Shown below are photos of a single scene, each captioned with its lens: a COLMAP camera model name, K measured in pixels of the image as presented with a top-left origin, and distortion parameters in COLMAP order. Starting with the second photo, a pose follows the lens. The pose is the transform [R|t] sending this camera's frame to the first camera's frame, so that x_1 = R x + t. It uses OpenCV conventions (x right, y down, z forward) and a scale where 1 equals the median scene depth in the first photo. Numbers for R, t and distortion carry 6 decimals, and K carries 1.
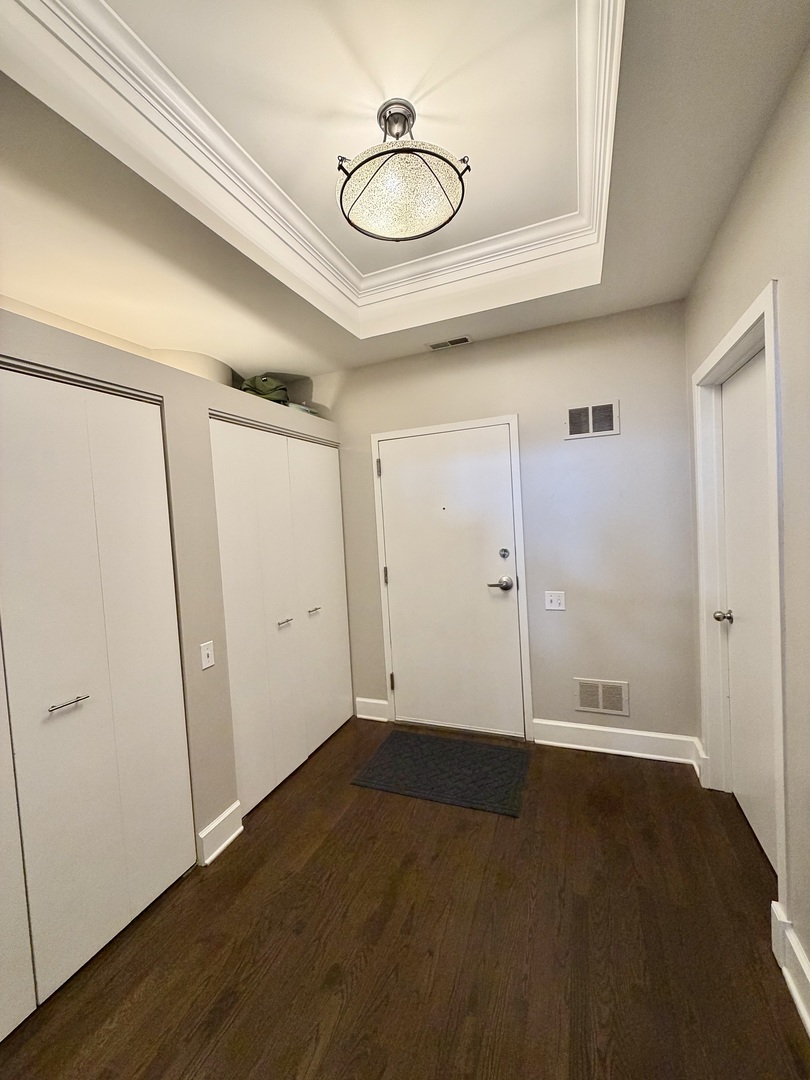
lens RADIAL K [[428.9, 0, 405.0], [0, 428.9, 540.0], [0, 0, 1]] dist [0.001967, 0.000137]
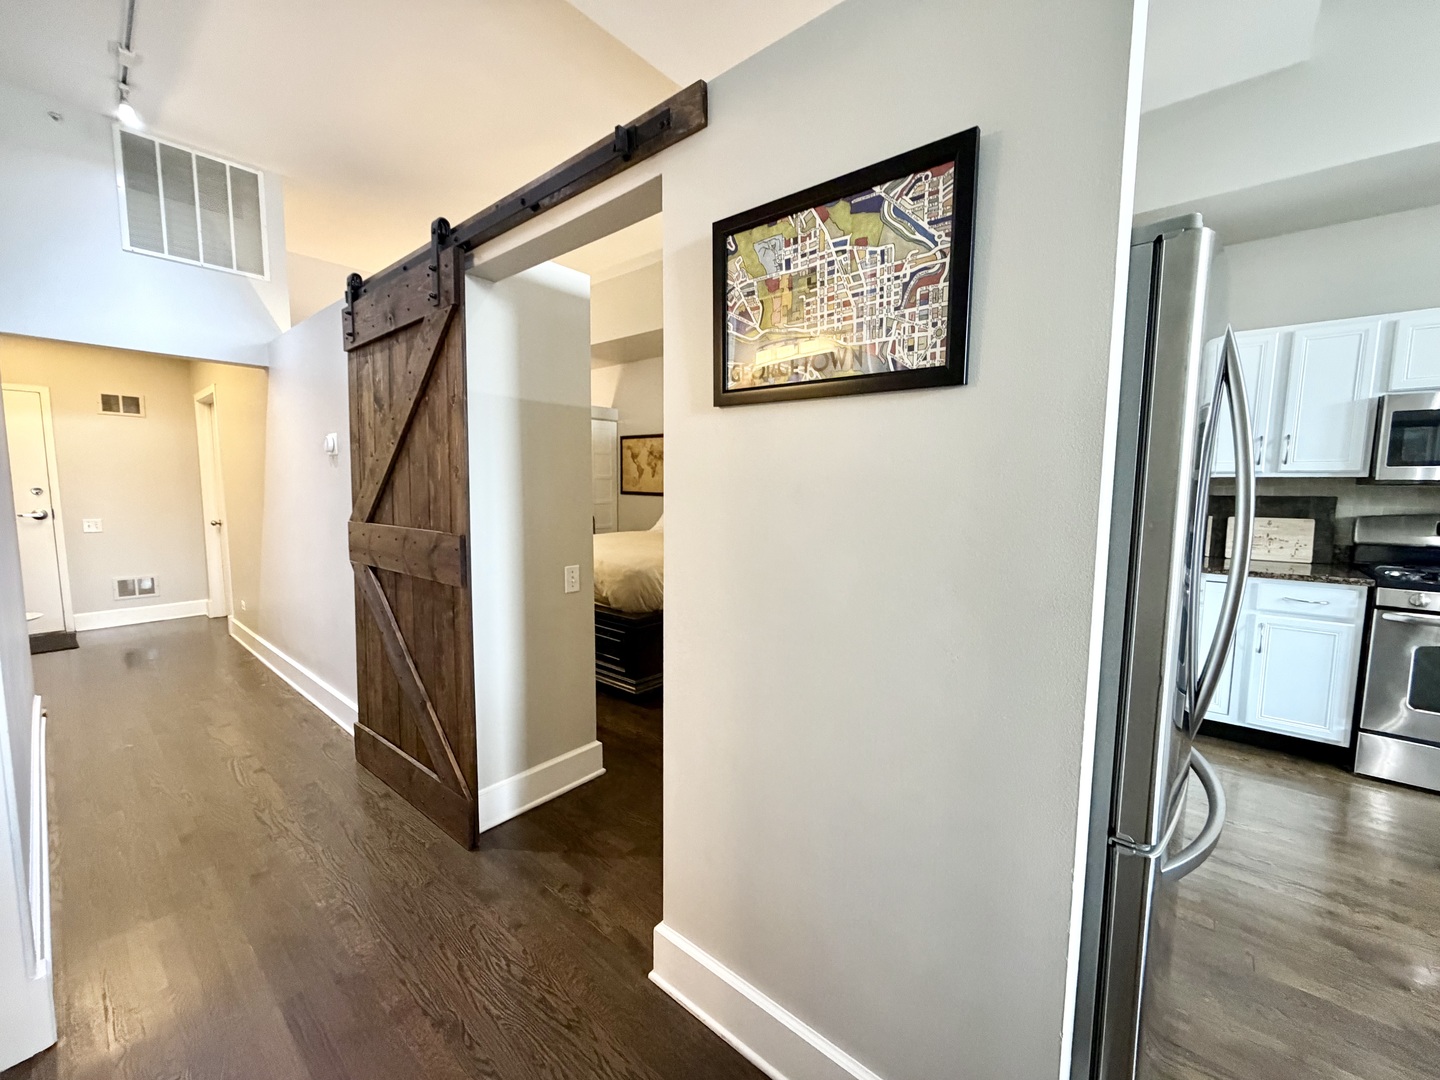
lens RADIAL K [[571.9, 0, 718.3], [0, 571.9, 540.1], [0, 0, 1]] dist [0.001967, 0.000137]
pose [[0.312324, -0.033277, 0.949393, -0.854108], [0.022249, 0.999368, 0.027710, 0.195477], [-0.949715, 0.012469, 0.312867, -1.647150]]
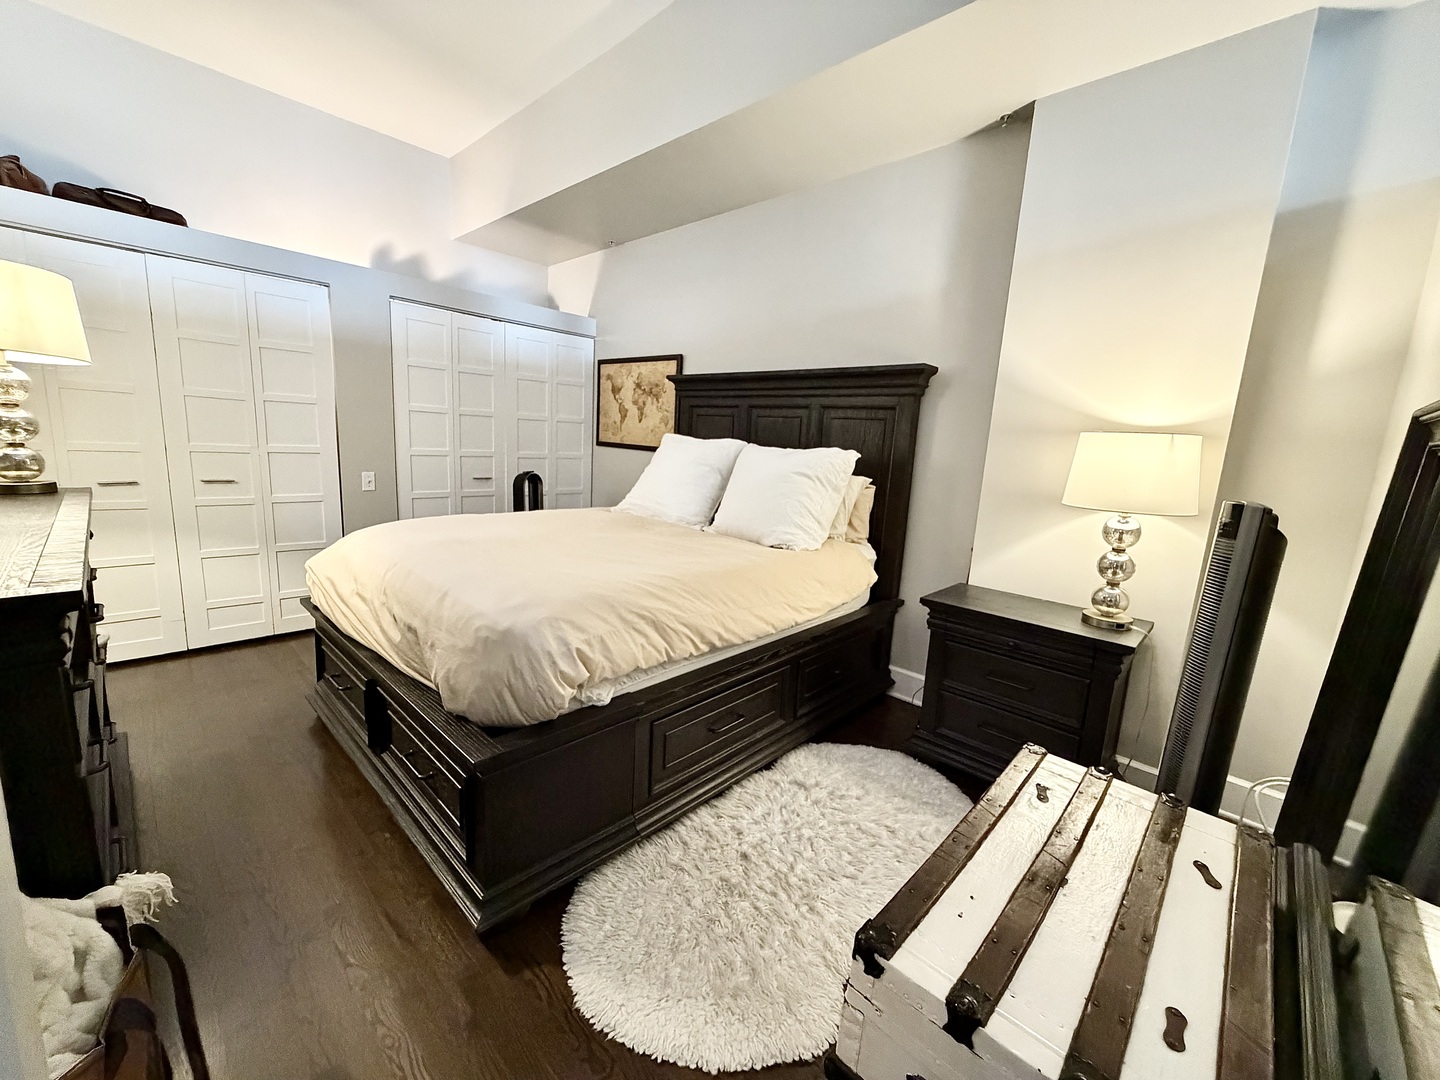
lens RADIAL K [[571.9, 0, 718.3], [0, 571.9, 540.1], [0, 0, 1]] dist [0.001967, 0.000137]
pose [[0.363336, -0.086267, 0.927656, -0.042034], [-0.028287, 0.994223, 0.103537, 0.145492], [-0.931229, -0.063860, 0.358796, -1.429755]]
